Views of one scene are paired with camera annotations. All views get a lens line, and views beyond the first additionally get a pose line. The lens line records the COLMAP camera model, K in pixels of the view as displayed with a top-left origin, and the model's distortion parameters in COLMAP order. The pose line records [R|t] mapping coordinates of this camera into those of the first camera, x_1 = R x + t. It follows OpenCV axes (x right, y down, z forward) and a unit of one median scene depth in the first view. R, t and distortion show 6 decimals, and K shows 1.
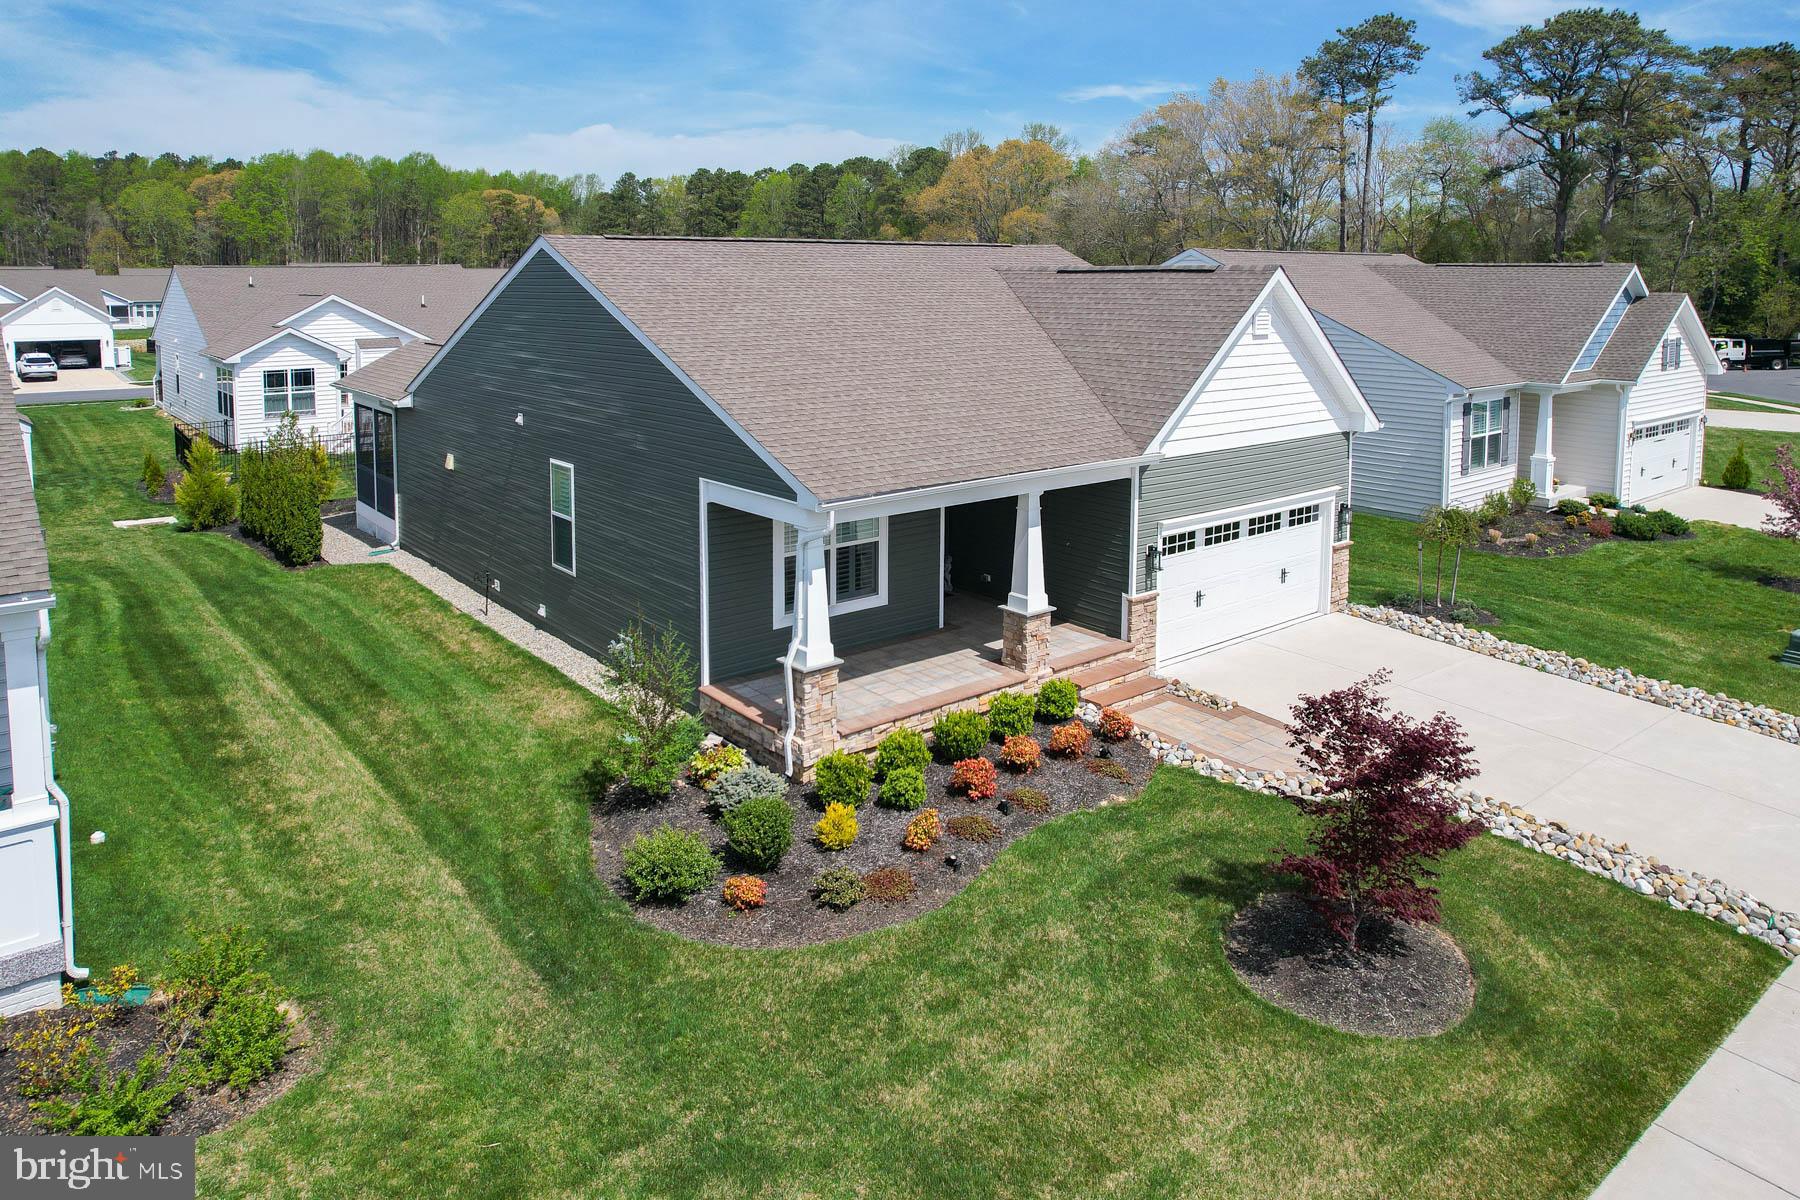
lens RADIAL K [[1172.4, 0, 901.6], [0, 1172.4, 542.3], [0, 0, 1]] dist [-0.089368, 0.075742]
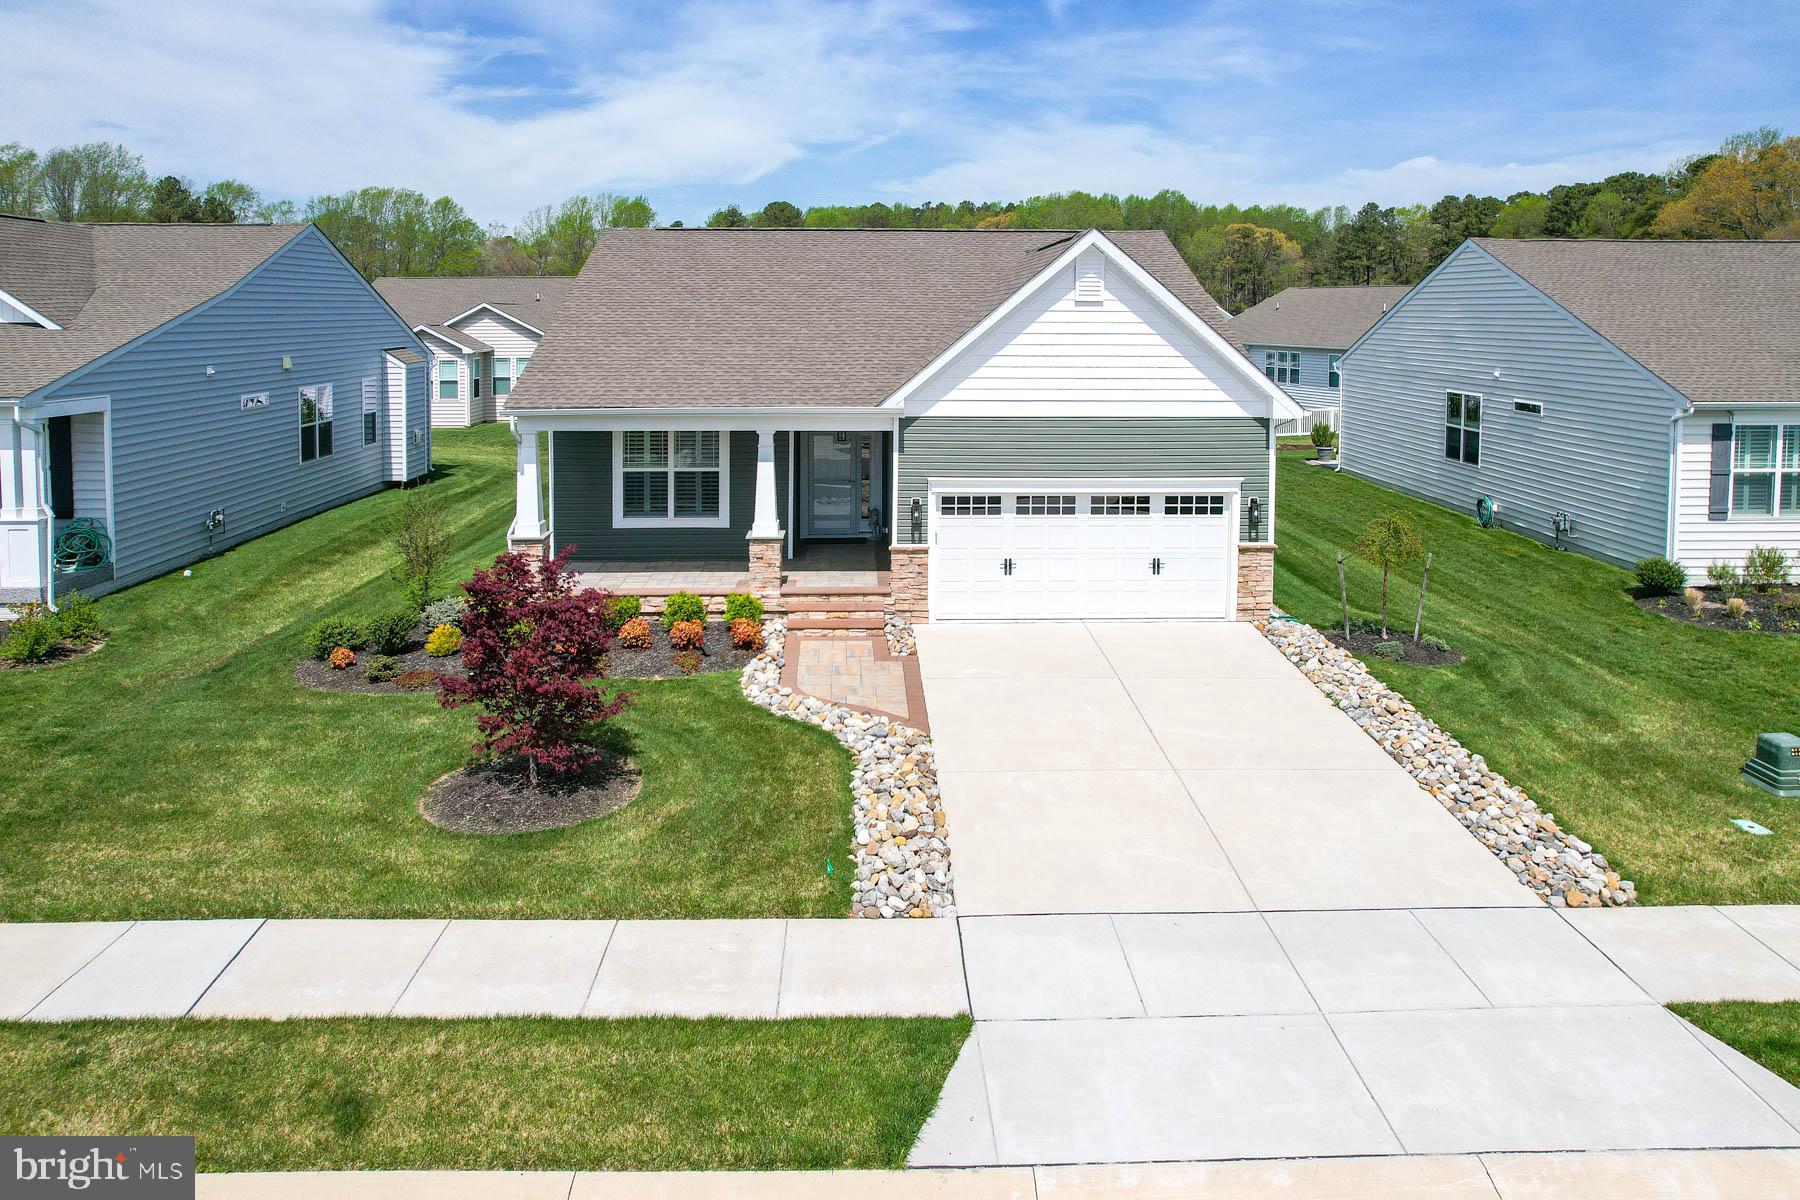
lens RADIAL K [[1138.5, 0, 900.0], [0, 1138.5, 600.0], [0, 0, 1]] dist [-0.079841, 0.055267]
pose [[0.797545, 0.148387, -0.584725, 0.133924], [-0.133675, 0.988651, 0.068564, 0.003949], [0.588263, 0.023480, 0.808329, 0.028019]]
